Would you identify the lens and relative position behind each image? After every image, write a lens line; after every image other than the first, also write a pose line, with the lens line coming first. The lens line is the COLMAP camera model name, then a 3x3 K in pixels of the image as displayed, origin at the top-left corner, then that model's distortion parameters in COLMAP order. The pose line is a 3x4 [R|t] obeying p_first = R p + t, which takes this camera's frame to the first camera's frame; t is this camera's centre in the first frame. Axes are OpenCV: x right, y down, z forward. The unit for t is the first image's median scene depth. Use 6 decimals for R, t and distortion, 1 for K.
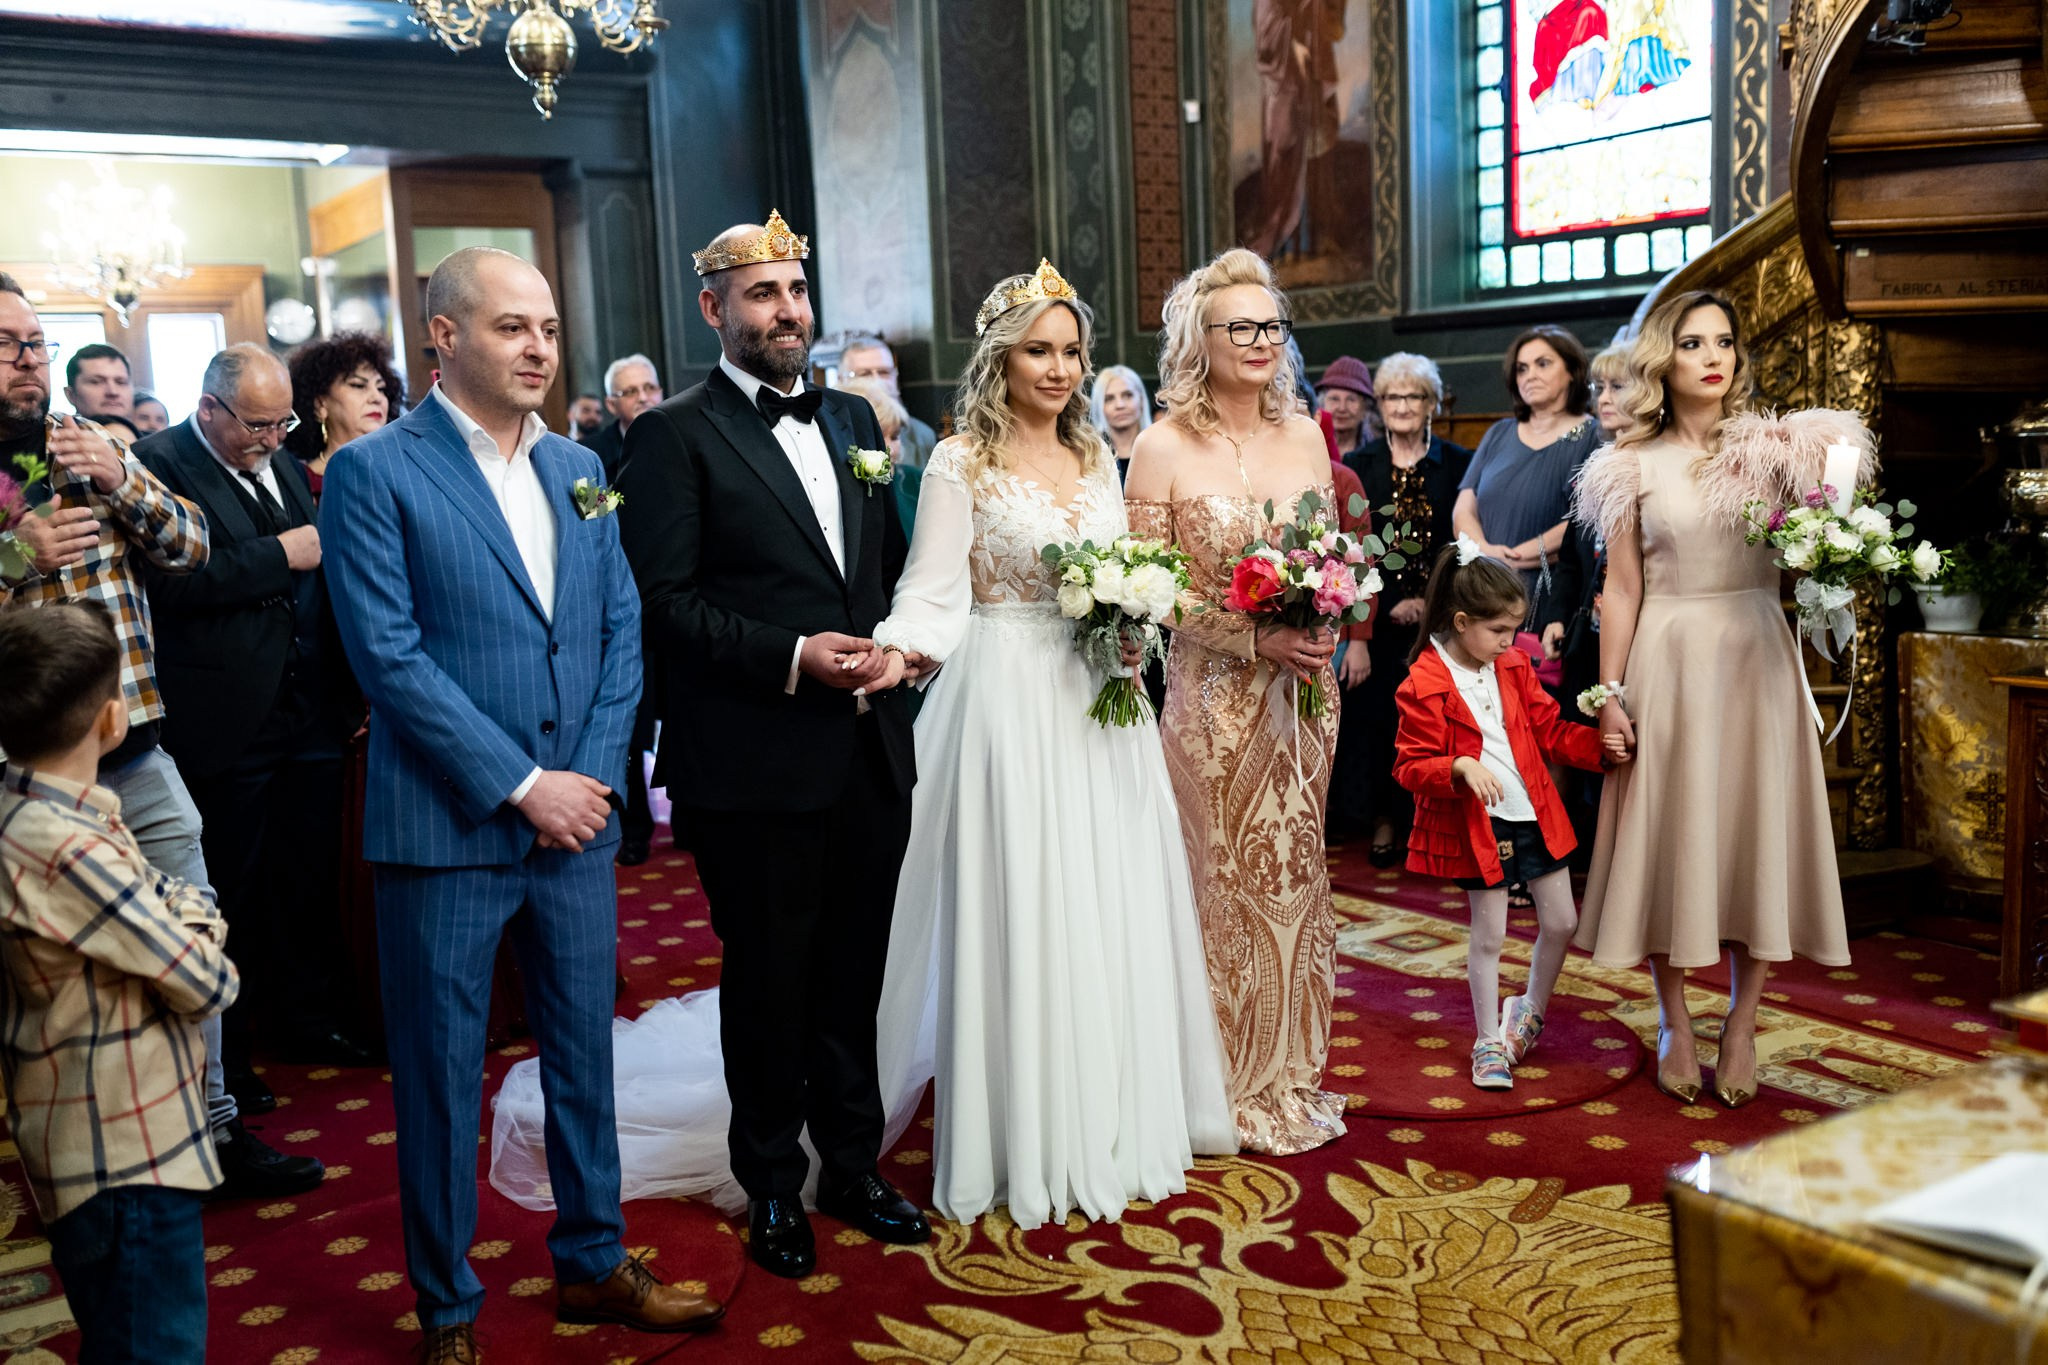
lens RADIAL K [[2018.1, 0, 1024.0], [0, 2018.1, 682.5], [0, 0, 1]] dist [0.009561, 0.009851]
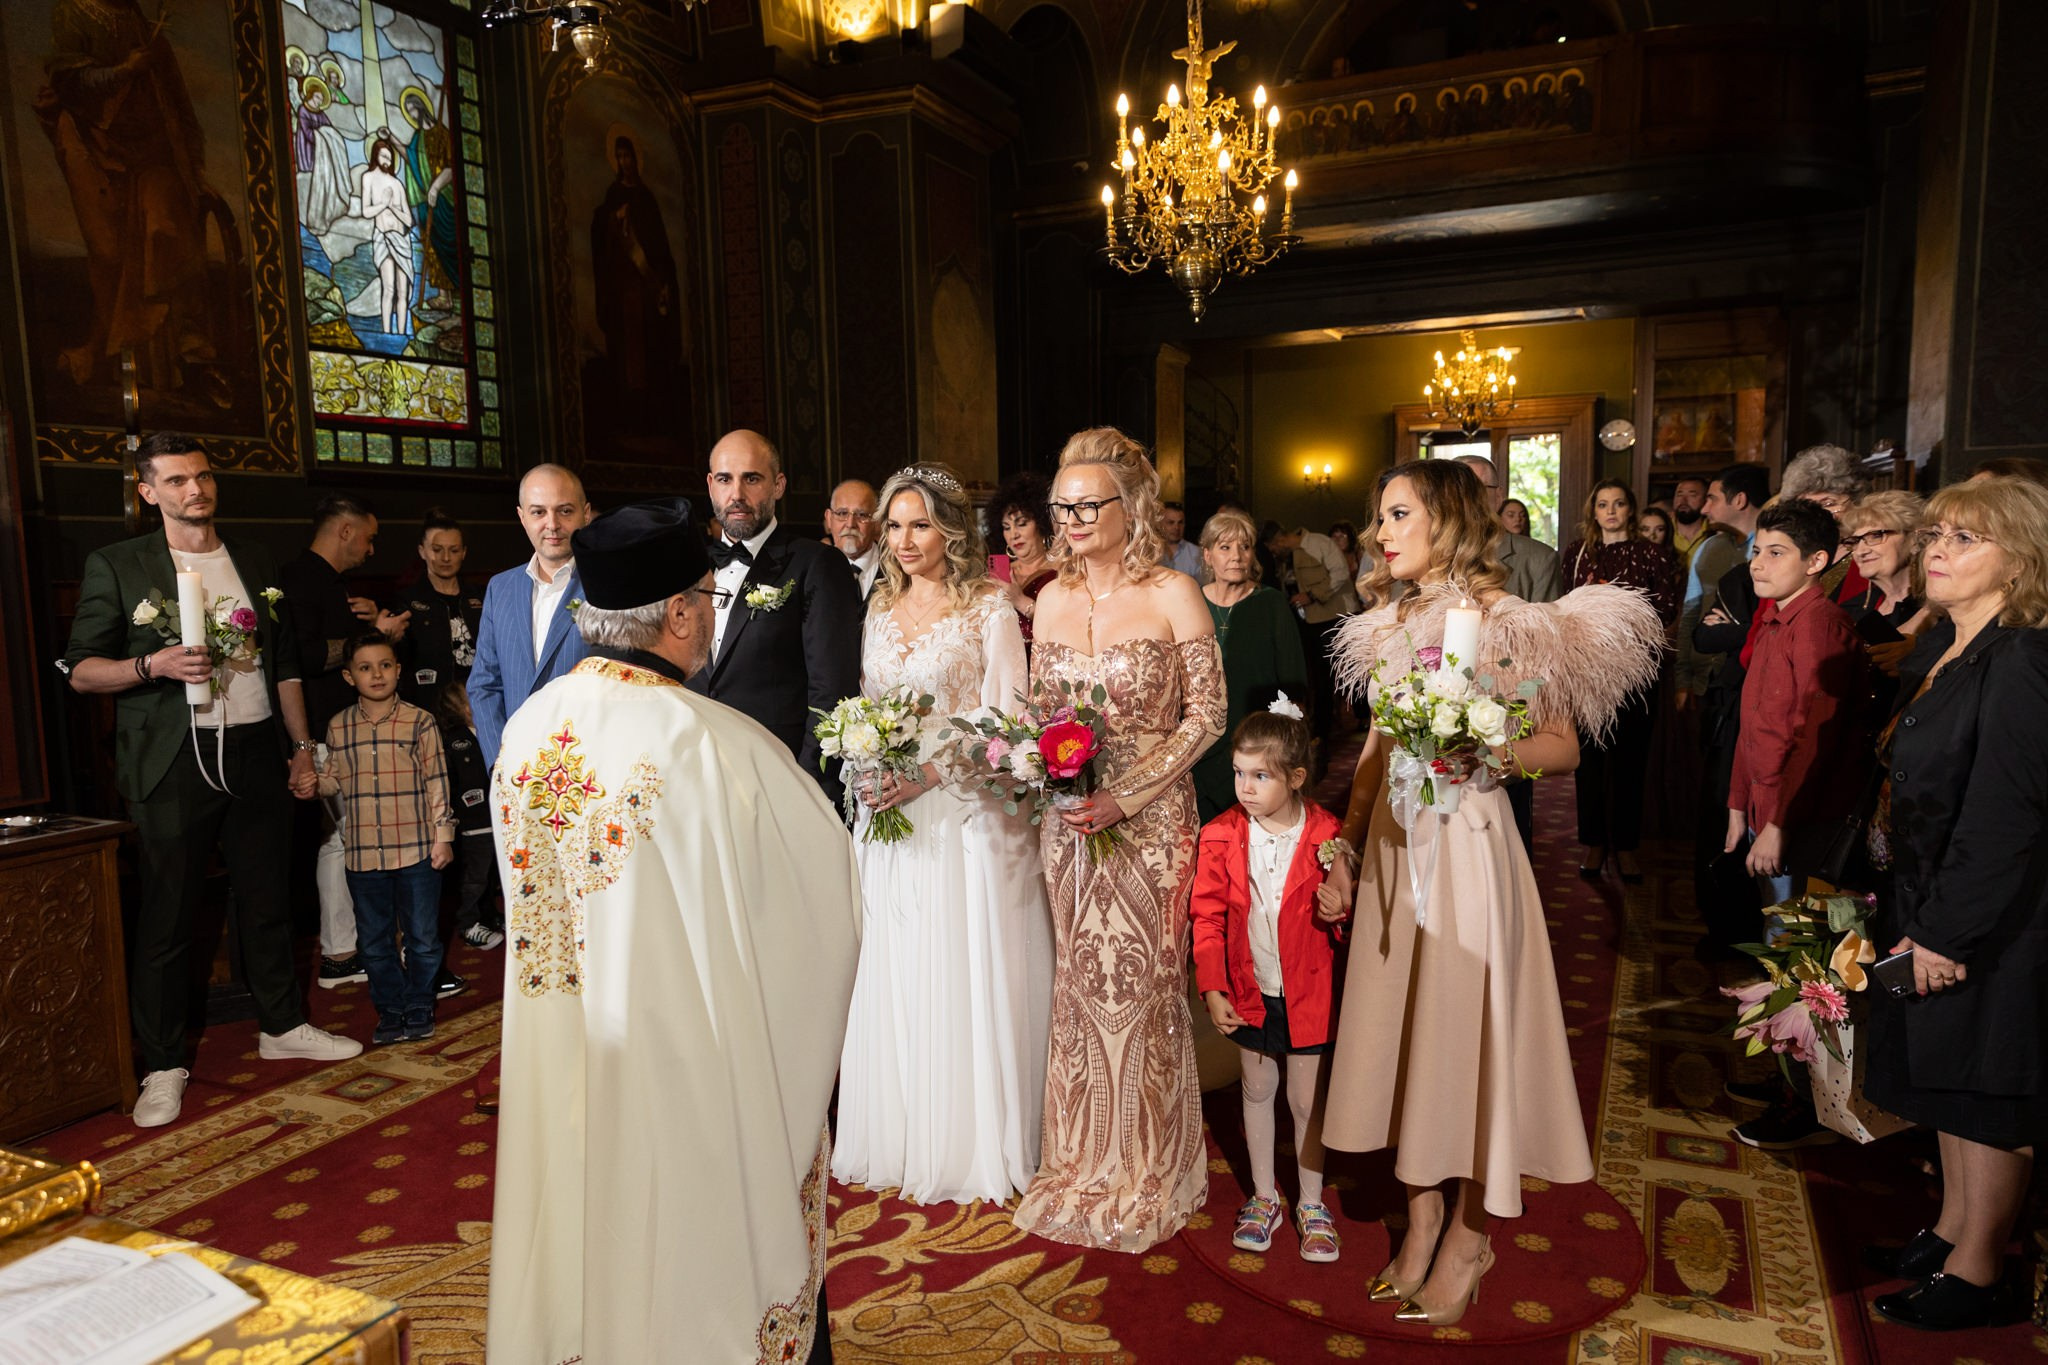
lens RADIAL K [[1400.0, 0, 948.9], [0, 1400.0, 673.1], [0, 0, 1]] dist [0.037689, -0.000257]
pose [[0.490064, 0.122858, -0.862985, 0.433468], [-0.121081, 0.990015, 0.072184, -0.071539], [0.863236, 0.069116, 0.500046, 0.309996]]
